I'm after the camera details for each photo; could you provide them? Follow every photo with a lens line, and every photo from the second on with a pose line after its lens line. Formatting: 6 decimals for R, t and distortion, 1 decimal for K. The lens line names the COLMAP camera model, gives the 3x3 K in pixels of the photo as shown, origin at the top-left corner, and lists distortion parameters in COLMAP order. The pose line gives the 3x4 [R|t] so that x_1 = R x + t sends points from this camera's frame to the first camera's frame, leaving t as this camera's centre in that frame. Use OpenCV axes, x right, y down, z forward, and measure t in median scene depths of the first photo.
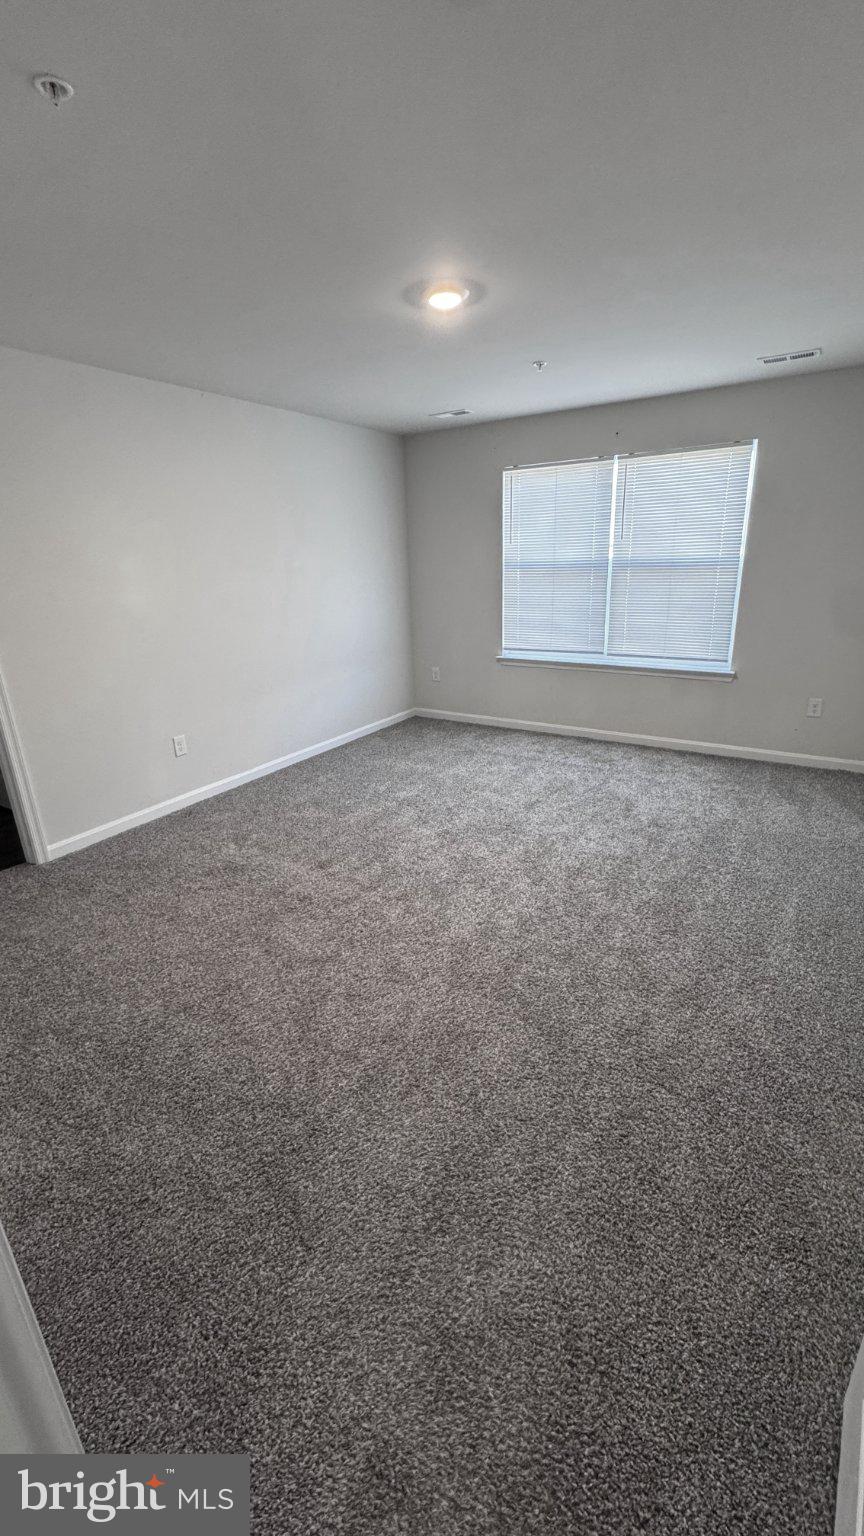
lens RADIAL K [[621.7, 0, 432.0], [0, 621.7, 768.0], [0, 0, 1]] dist [-0.003775, 0.000366]
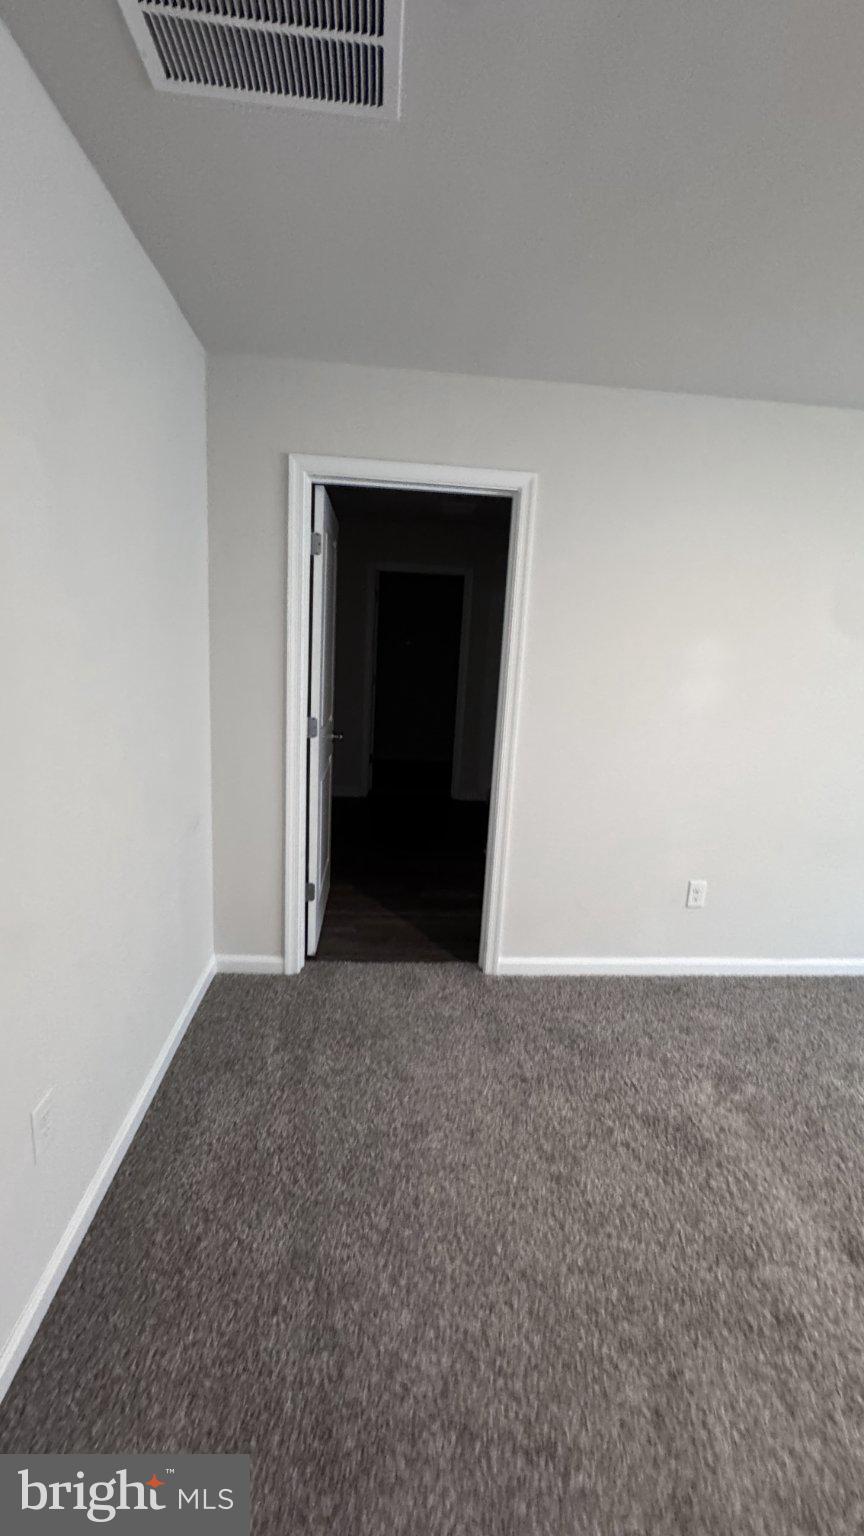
lens RADIAL K [[621.7, 0, 432.0], [0, 621.7, 768.0], [0, 0, 1]] dist [-0.003775, 0.000366]
pose [[0.605000, 0.228079, -0.762860, -0.086357], [-0.326726, 0.944830, 0.023369, -0.106658], [0.726103, 0.235107, 0.646142, 0.320655]]
